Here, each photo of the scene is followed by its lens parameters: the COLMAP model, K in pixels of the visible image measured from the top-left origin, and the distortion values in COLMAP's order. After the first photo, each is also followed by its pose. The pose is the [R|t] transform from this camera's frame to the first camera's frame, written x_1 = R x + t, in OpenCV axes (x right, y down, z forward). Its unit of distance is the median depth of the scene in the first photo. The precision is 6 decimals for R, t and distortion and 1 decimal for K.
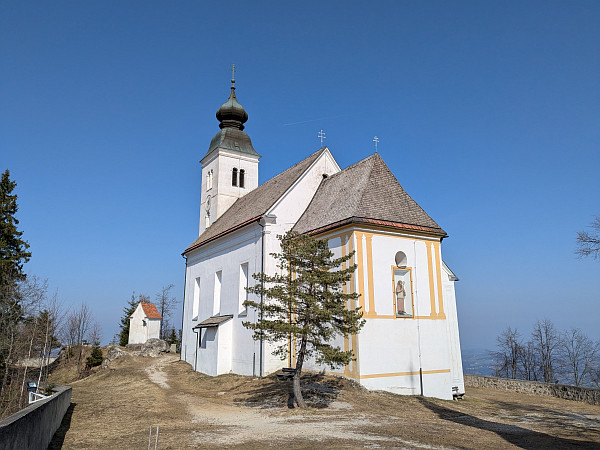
lens RADIAL K [[466.4, 0, 299.1], [0, 466.4, 223.2], [0, 0, 1]] dist [0.008450, -0.009474]
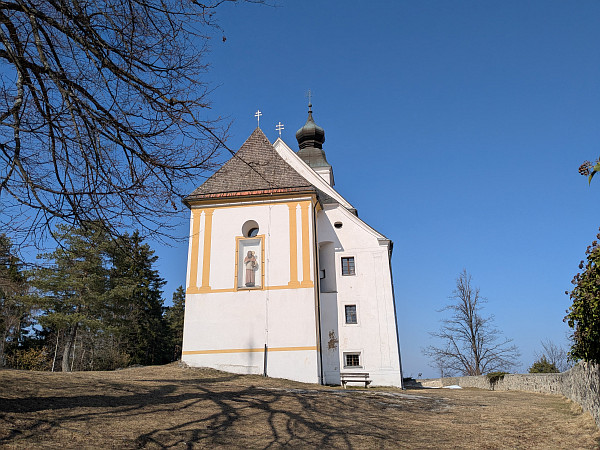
lens RADIAL K [[466.4, 0, 299.4], [0, 466.4, 225.7], [0, 0, 1]] dist [0.008450, -0.009474]
pose [[0.789171, -0.212131, -0.576376, 0.839763], [0.161067, 0.977095, -0.139081, 0.218989], [0.592677, 0.016924, 0.805262, 0.320781]]
